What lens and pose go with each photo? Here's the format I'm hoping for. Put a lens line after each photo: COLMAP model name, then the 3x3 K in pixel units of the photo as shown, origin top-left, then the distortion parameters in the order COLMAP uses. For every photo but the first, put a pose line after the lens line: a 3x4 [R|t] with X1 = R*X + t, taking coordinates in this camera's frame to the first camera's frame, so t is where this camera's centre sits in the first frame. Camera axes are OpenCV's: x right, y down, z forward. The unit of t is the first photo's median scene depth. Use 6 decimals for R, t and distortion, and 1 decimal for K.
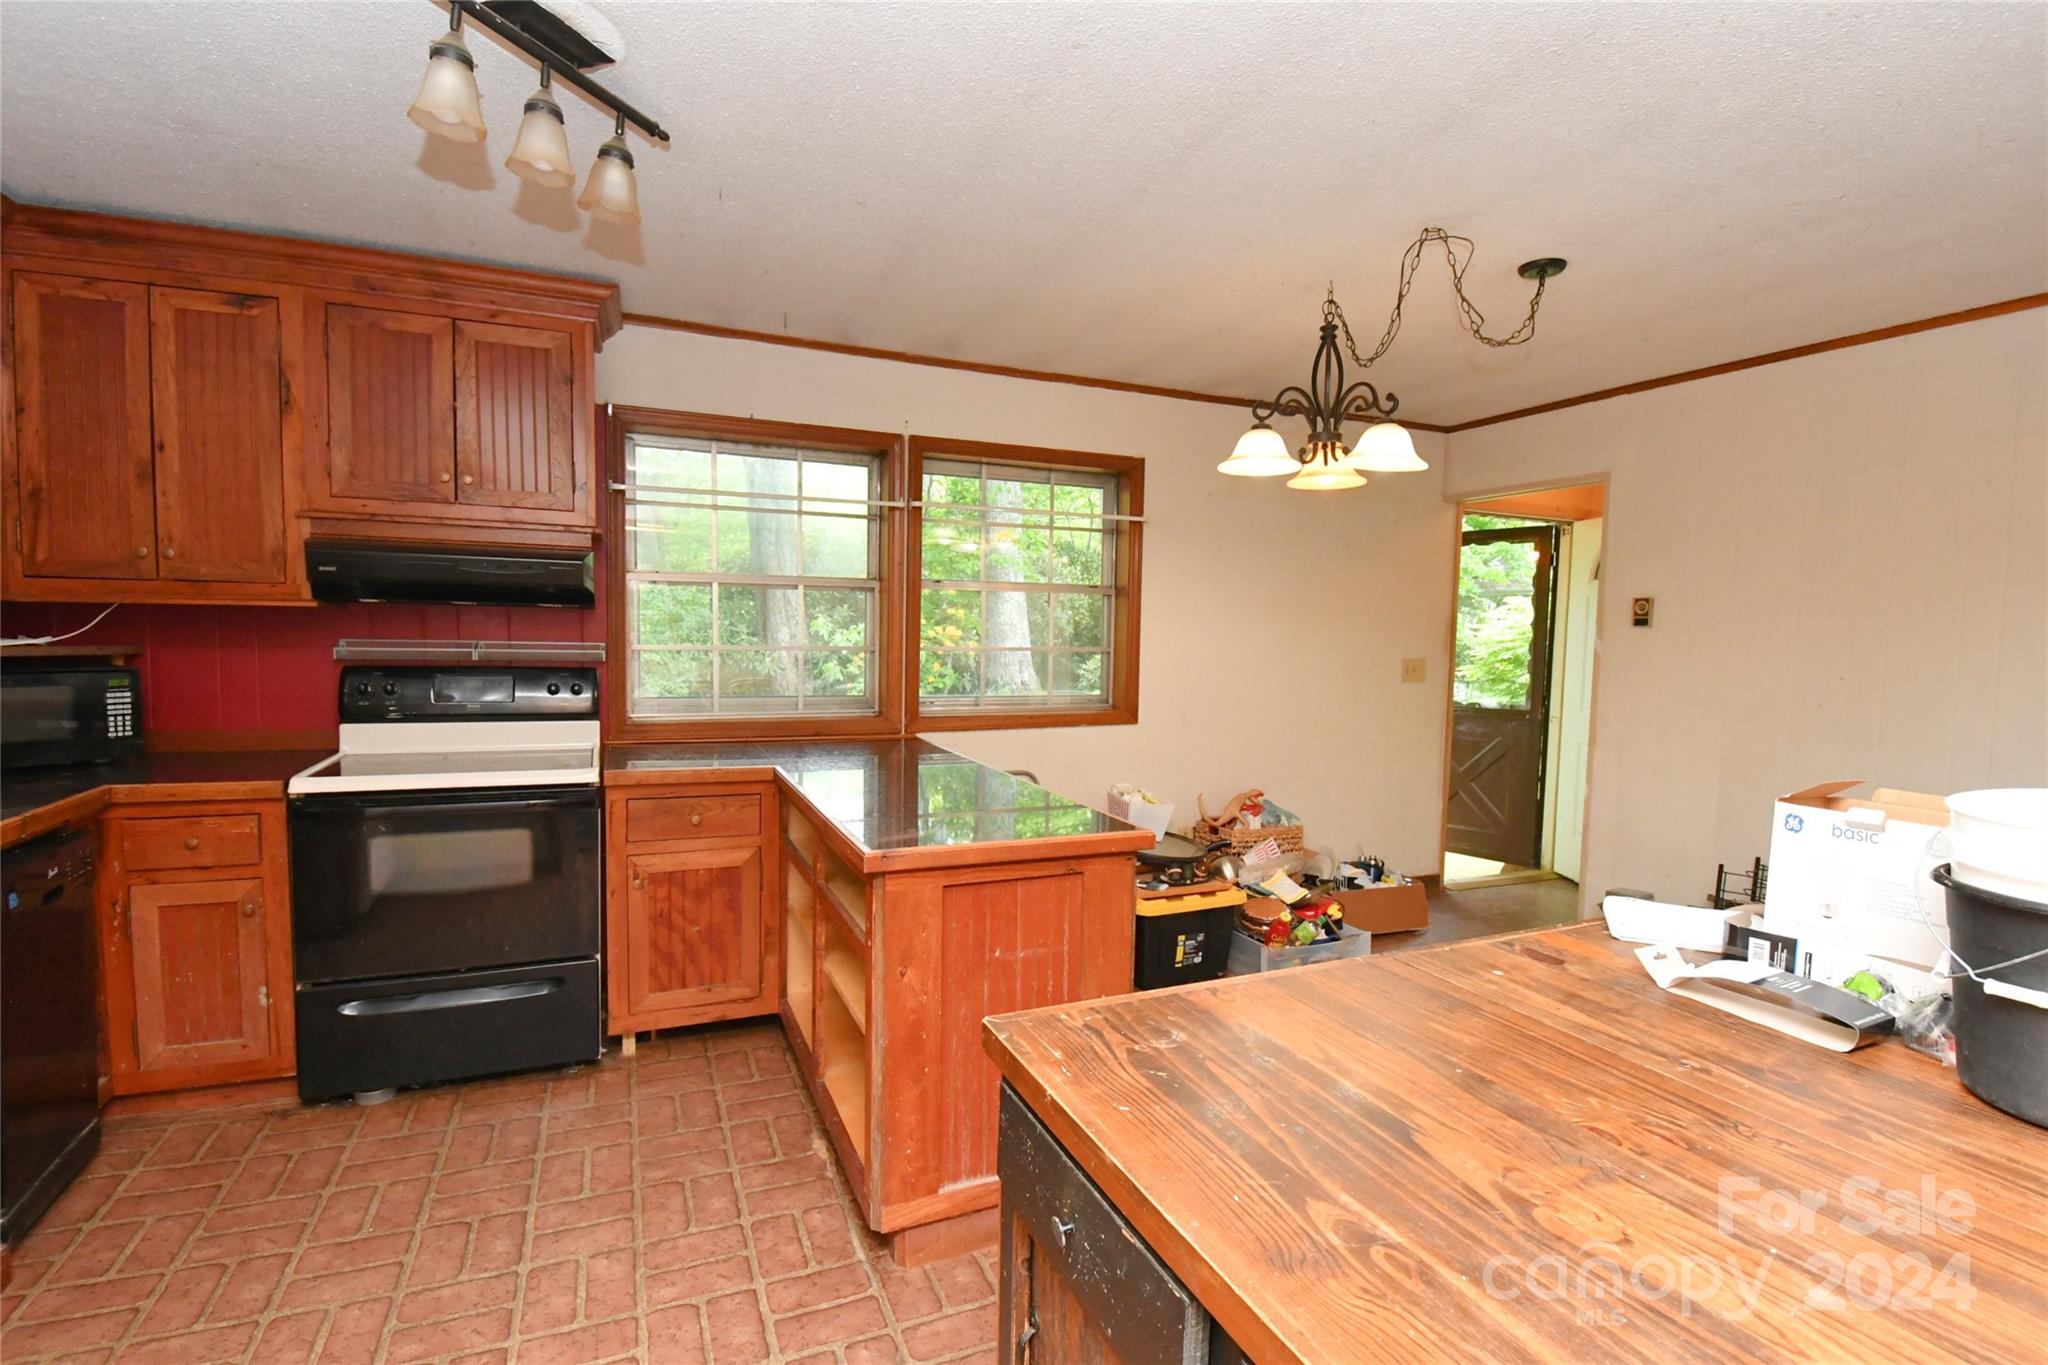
lens RADIAL K [[938.8, 0, 1016.6], [0, 938.8, 703.6], [0, 0, 1]] dist [0.000602, -0.013621]
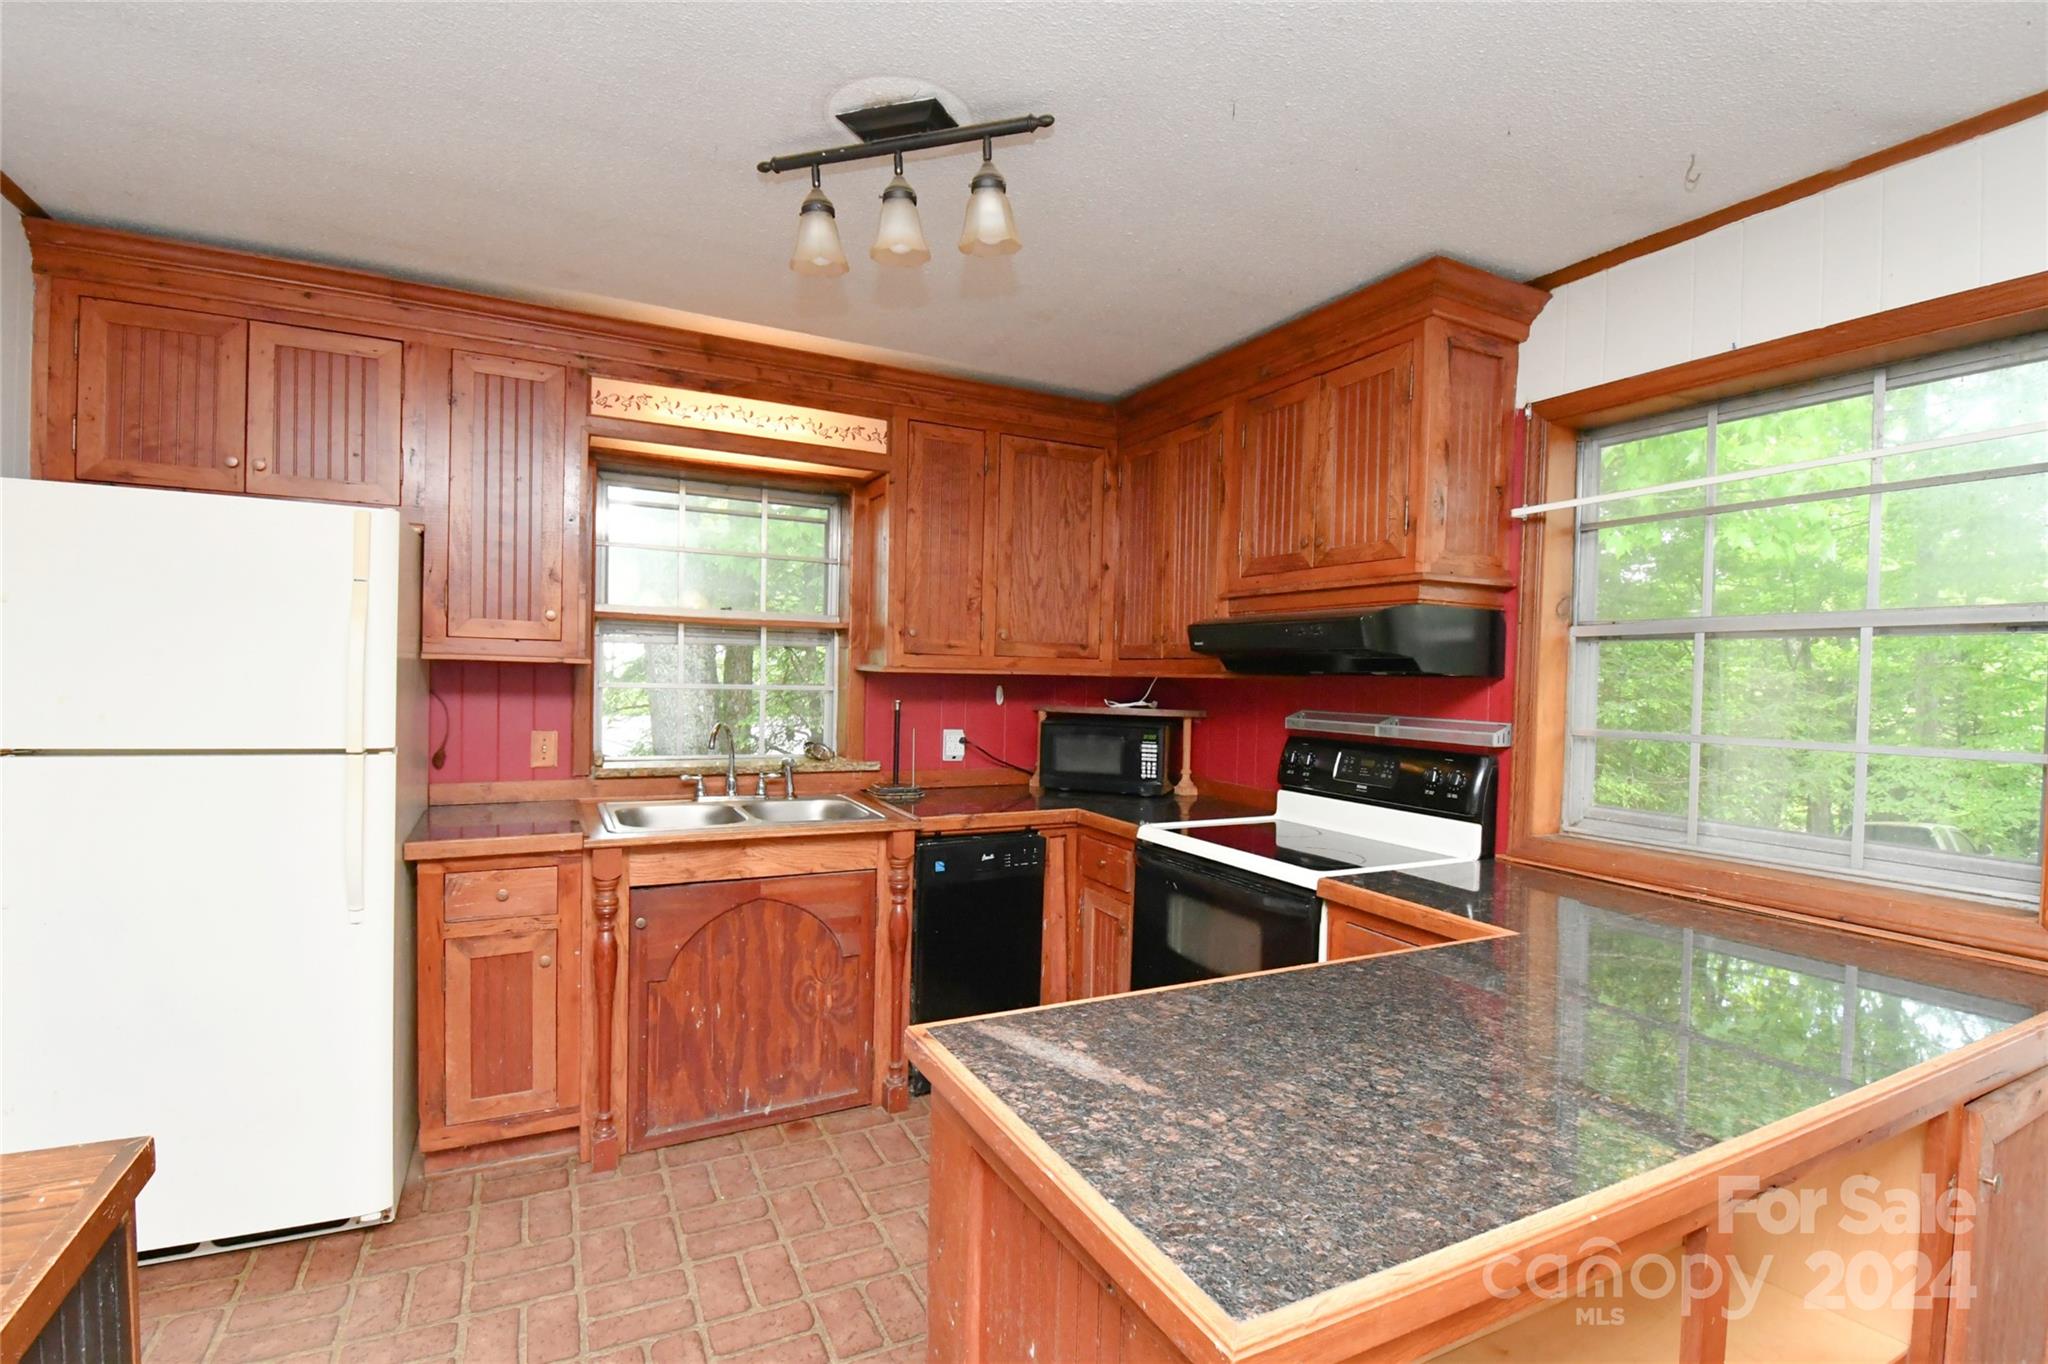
lens RADIAL K [[938.8, 0, 1009.9], [0, 938.8, 700.4], [0, 0, 1]] dist [0.000602, -0.013621]
pose [[0.076400, 0.004831, -0.997066, 0.339645], [-0.100236, 0.994960, -0.002860, -0.049709], [0.992026, 0.100160, 0.076499, 0.673725]]
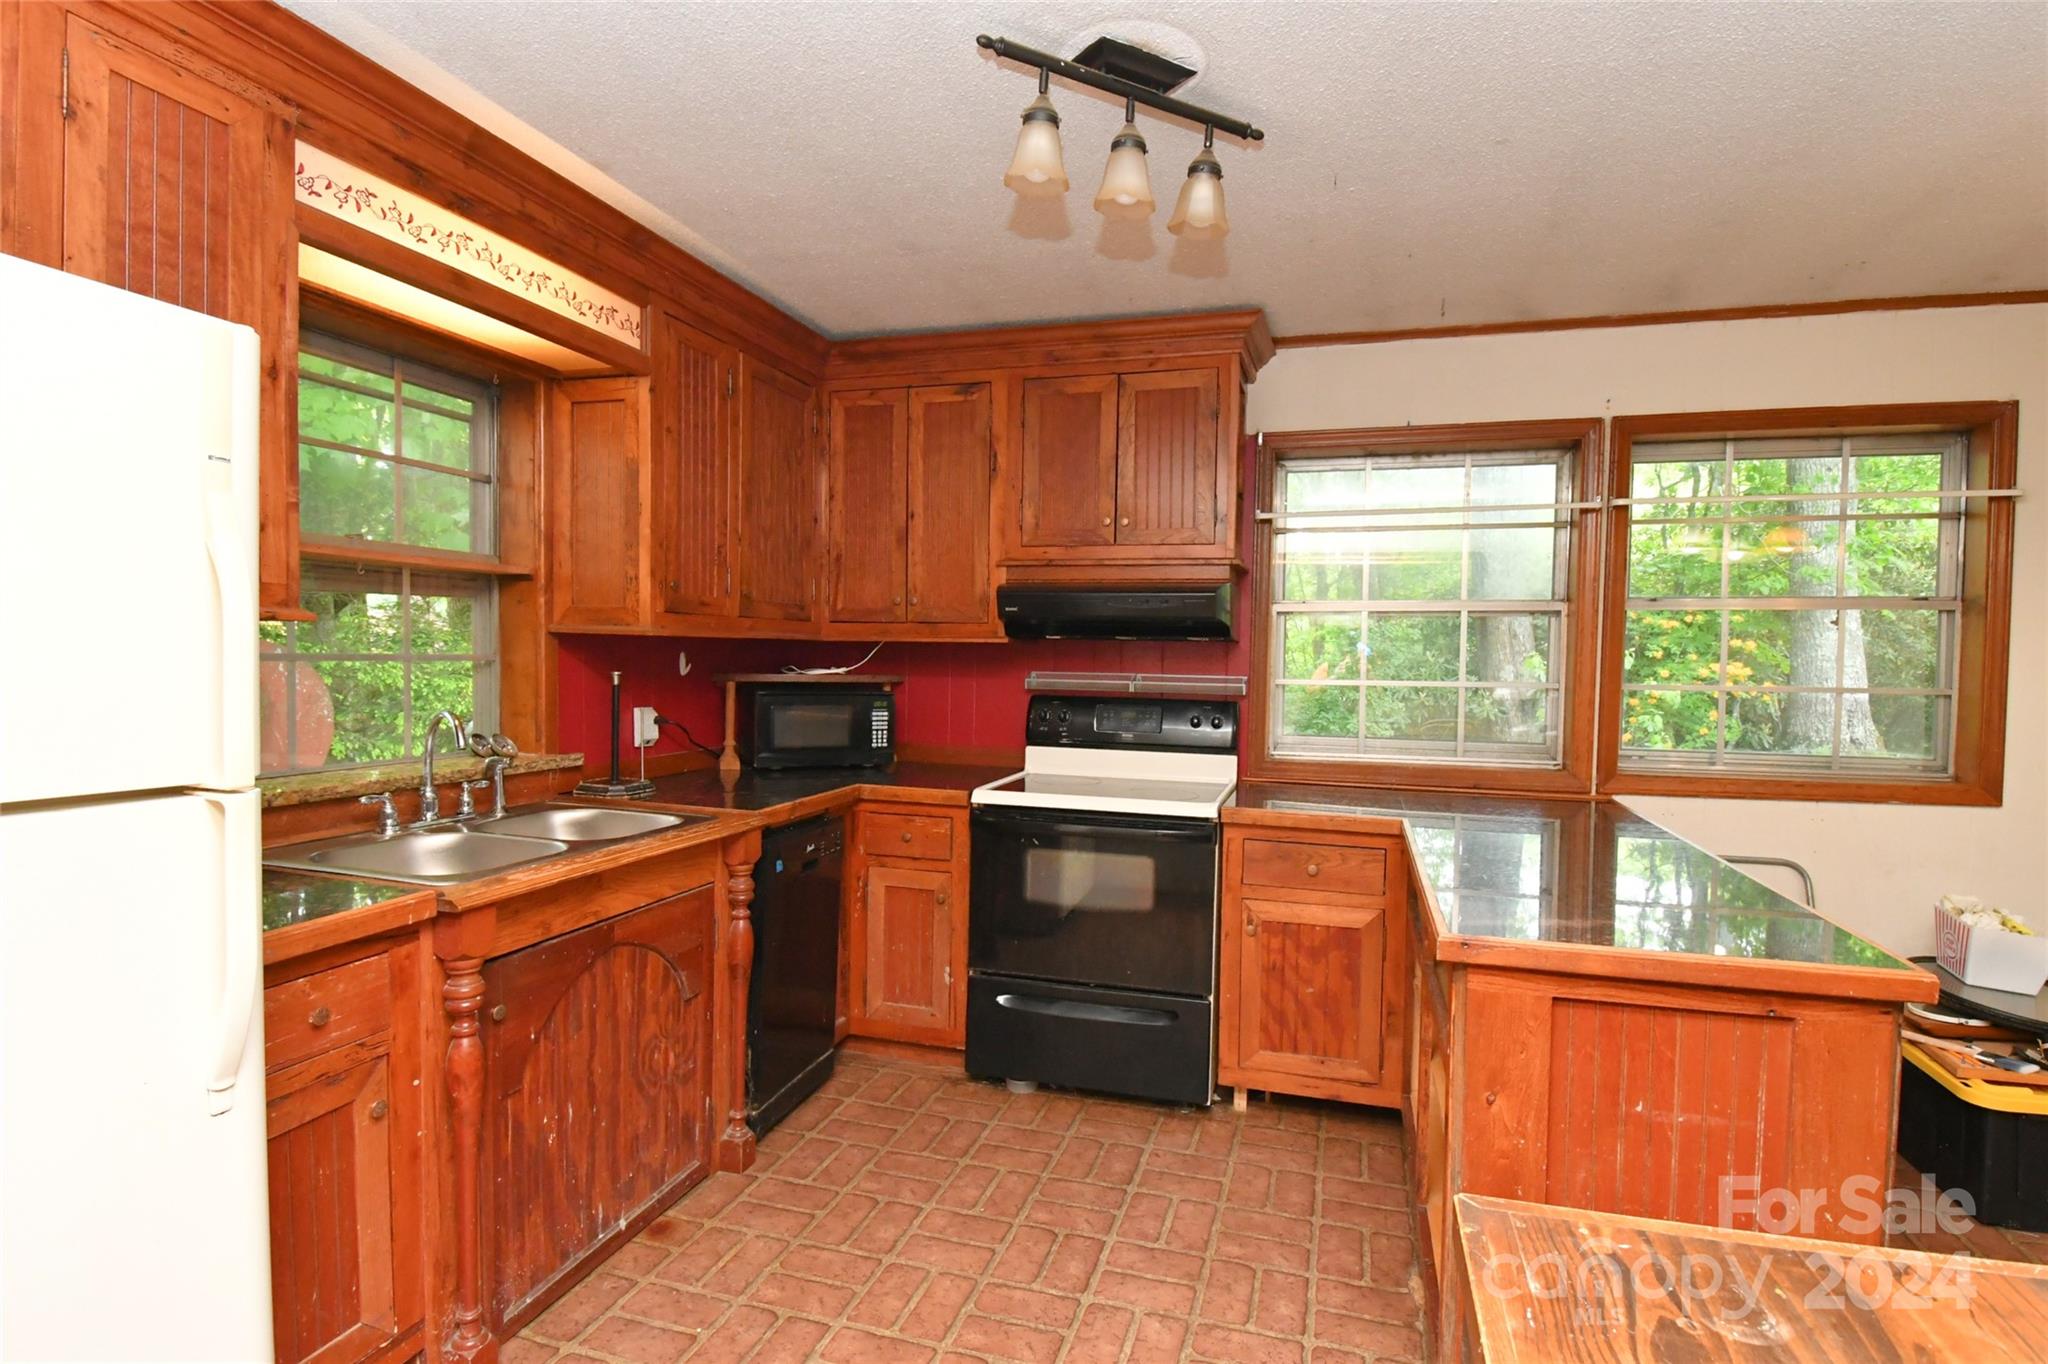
lens RADIAL K [[1005.9, 0, 1053.3], [0, 1005.9, 699.5], [0, 0, 1]] dist [0.006801, -0.015227]
pose [[0.780379, 0.019385, -0.625007, 0.071013], [-0.049163, 0.998327, -0.030421, 0.001107], [0.623372, 0.054467, 0.780026, 0.074703]]
